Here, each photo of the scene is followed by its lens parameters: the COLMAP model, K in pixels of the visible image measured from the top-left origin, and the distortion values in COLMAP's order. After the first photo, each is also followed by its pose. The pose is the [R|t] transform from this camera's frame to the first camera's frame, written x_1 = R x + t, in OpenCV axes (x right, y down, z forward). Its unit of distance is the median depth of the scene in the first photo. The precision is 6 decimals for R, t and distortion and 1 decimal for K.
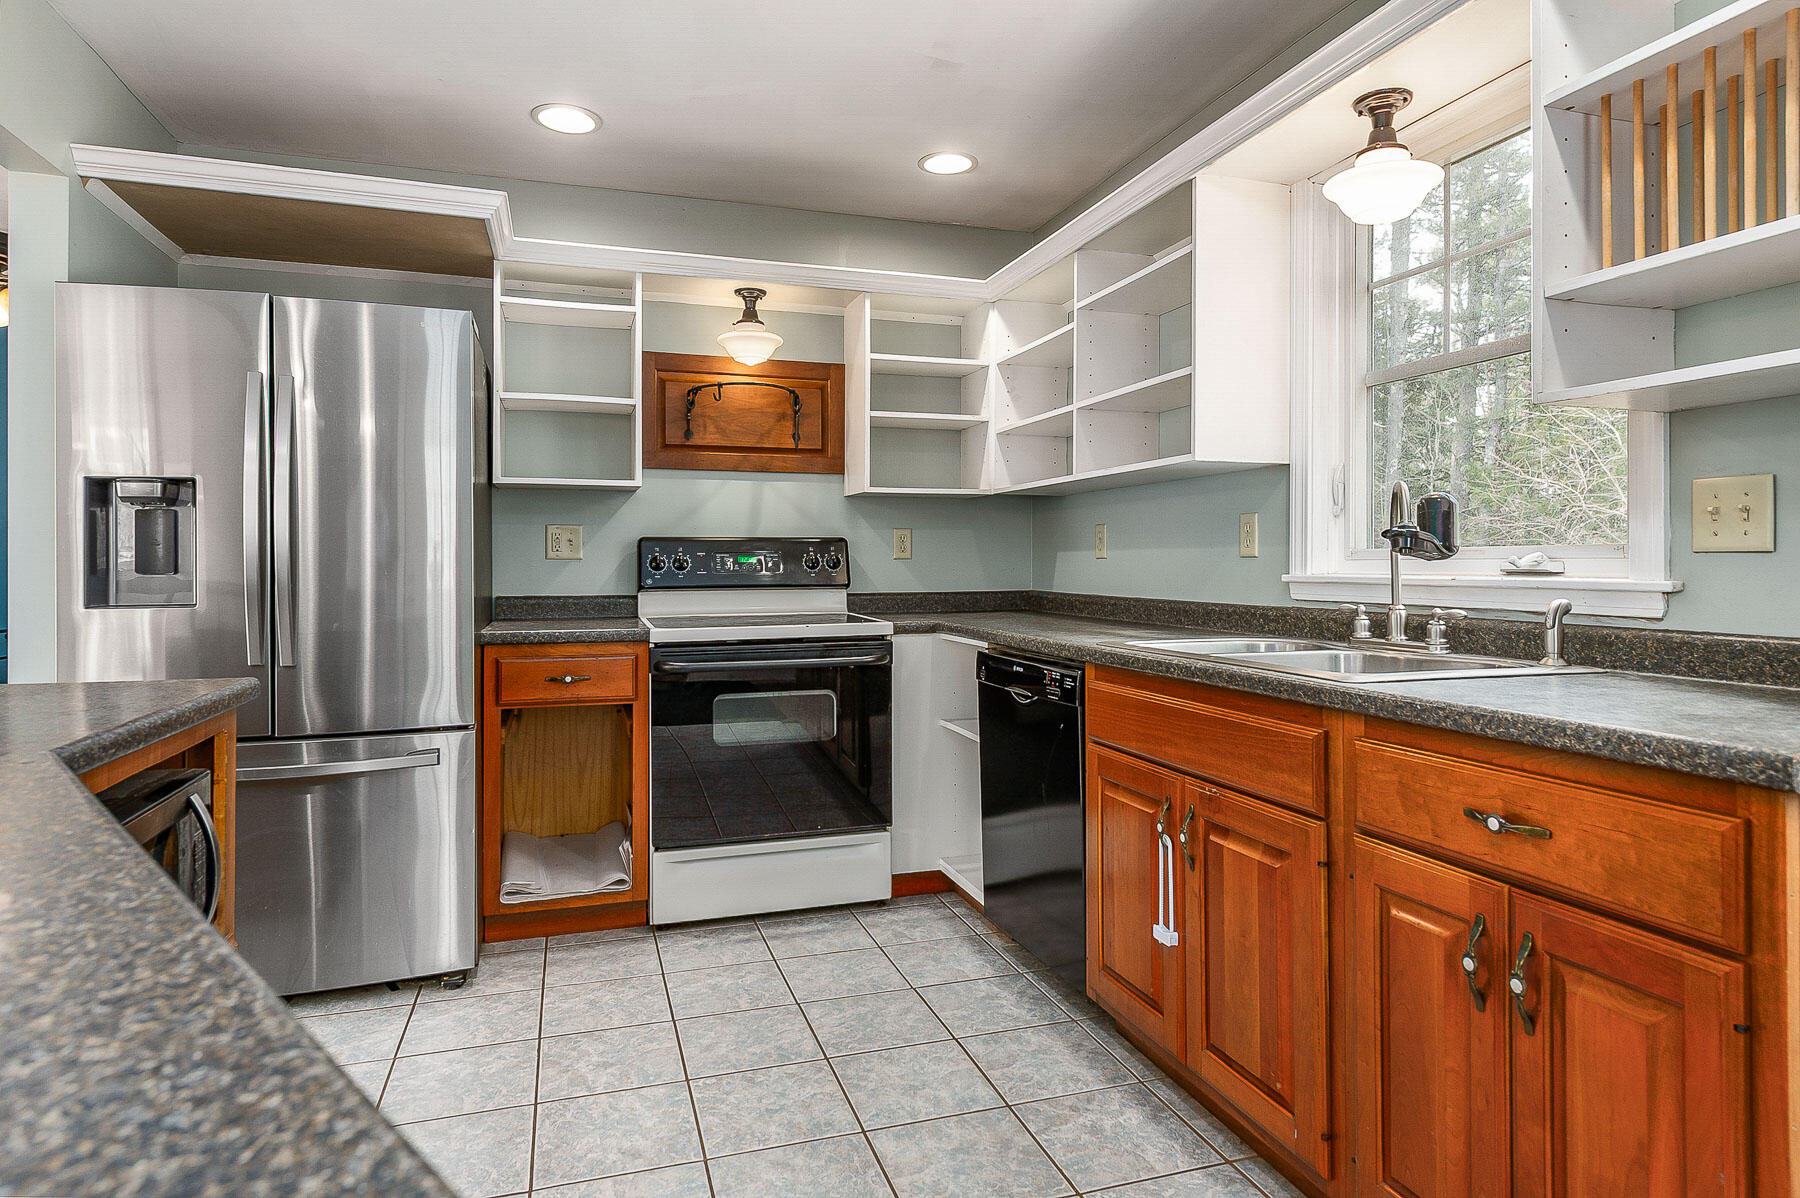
lens RADIAL K [[1030.5, 0, 890.3], [0, 1030.5, 561.8], [0, 0, 1]] dist [0.020331, -0.006022]
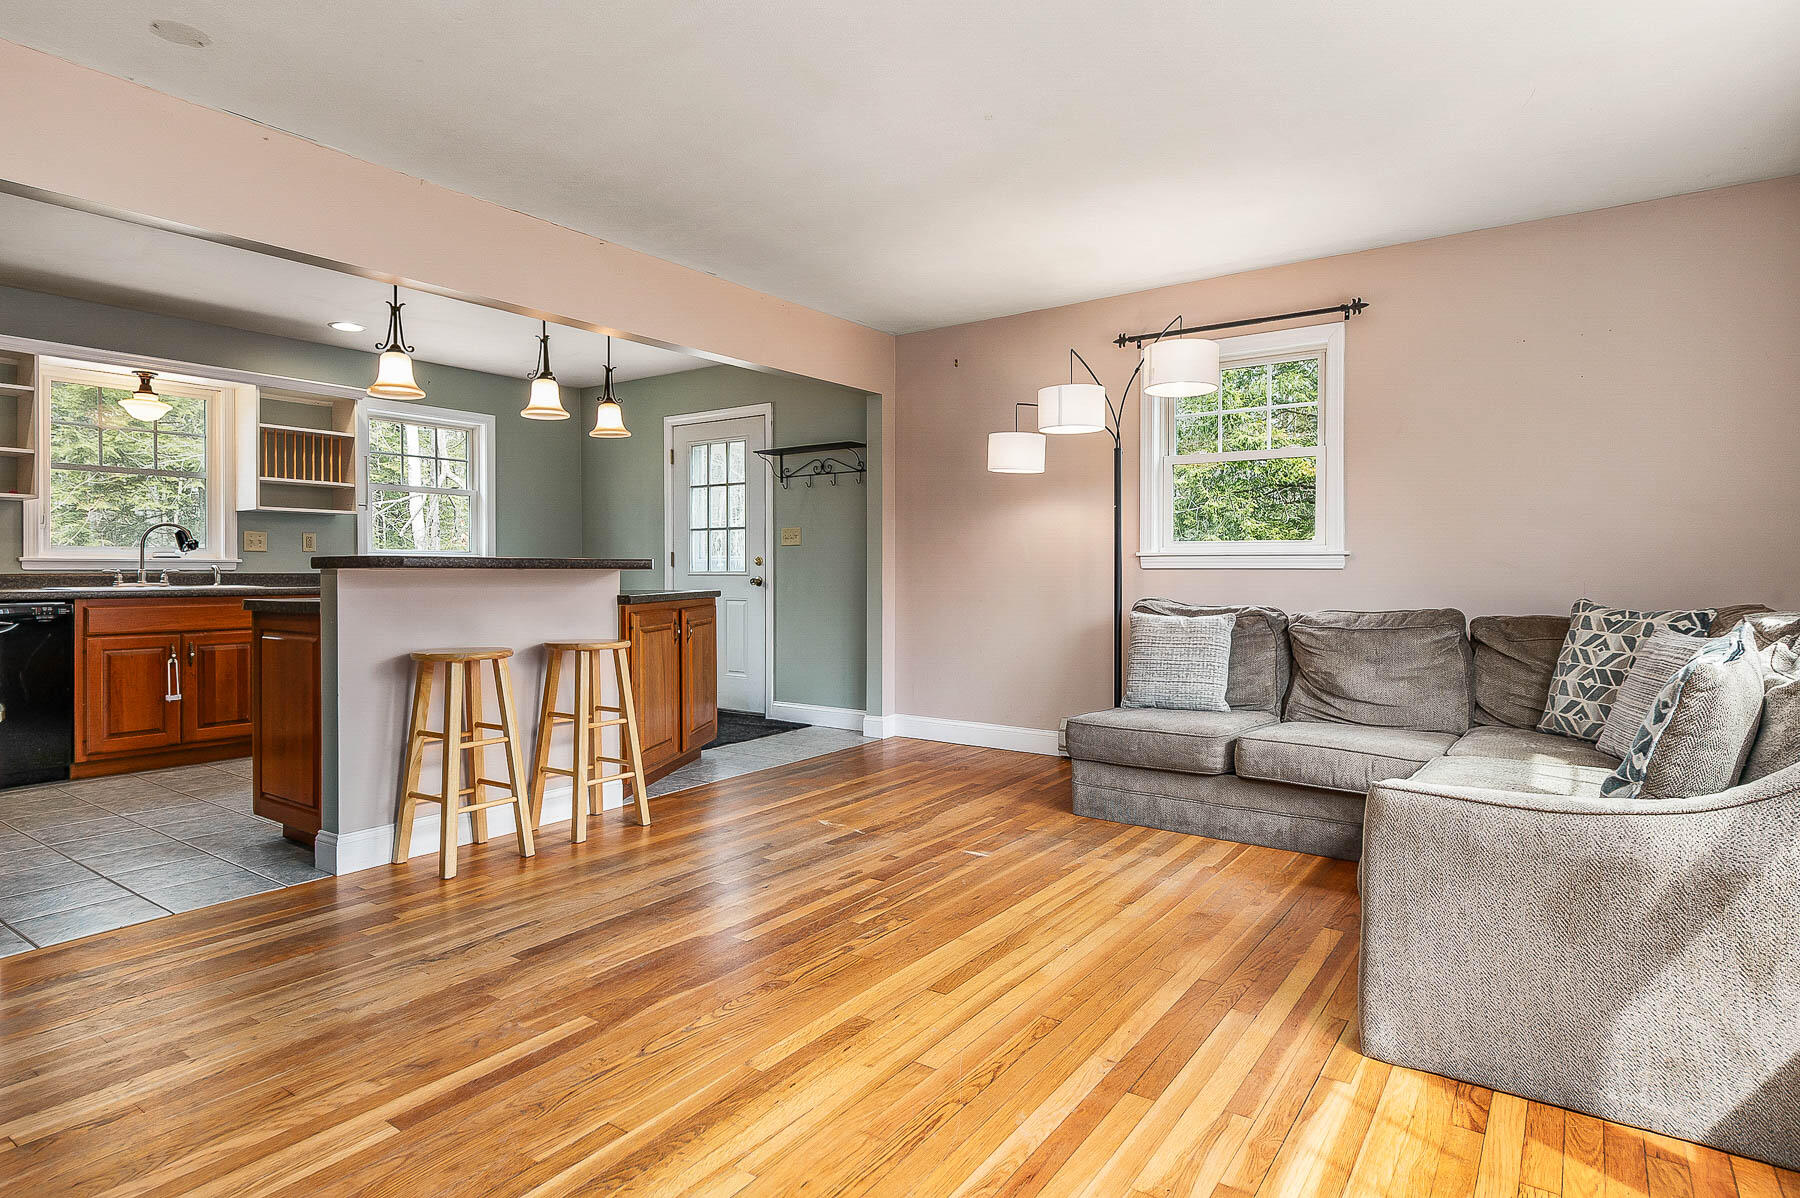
lens RADIAL K [[942.6, 0, 883.5], [0, 942.6, 584.0], [0, 0, 1]] dist [0.017292, -0.006802]
pose [[-0.591850, -0.009837, 0.805988, -1.721812], [-0.002523, 0.999943, 0.010352, 0.033437], [-0.806044, 0.004093, -0.591841, 0.627634]]
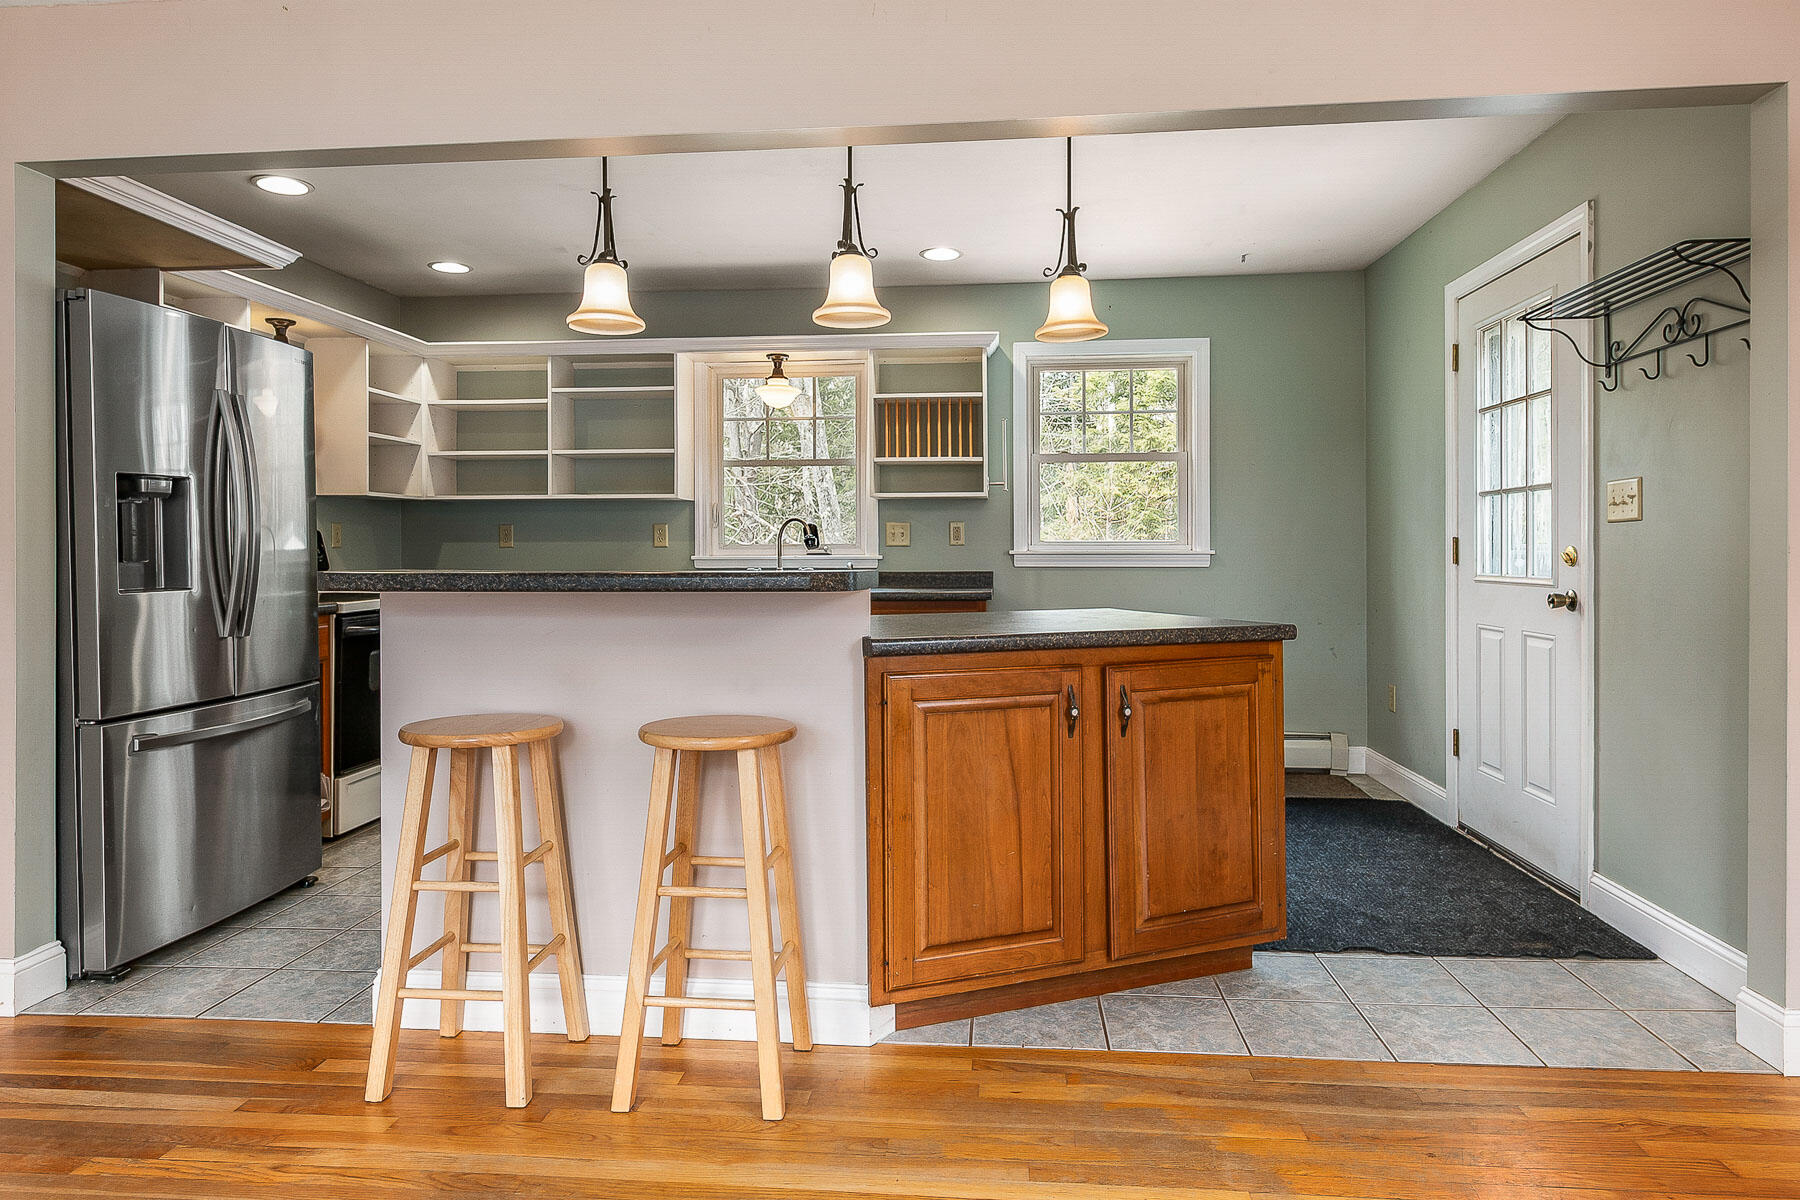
lens RADIAL K [[1093.0, 0, 924.5], [0, 1093.0, 565.5], [0, 0, 1]] dist [0.045479, 0.000825]
pose [[0.380274, -0.012641, 0.924788, -1.178494], [-0.000863, 0.999901, 0.014023, -0.000582], [-0.924874, -0.006130, 0.380225, -0.185309]]
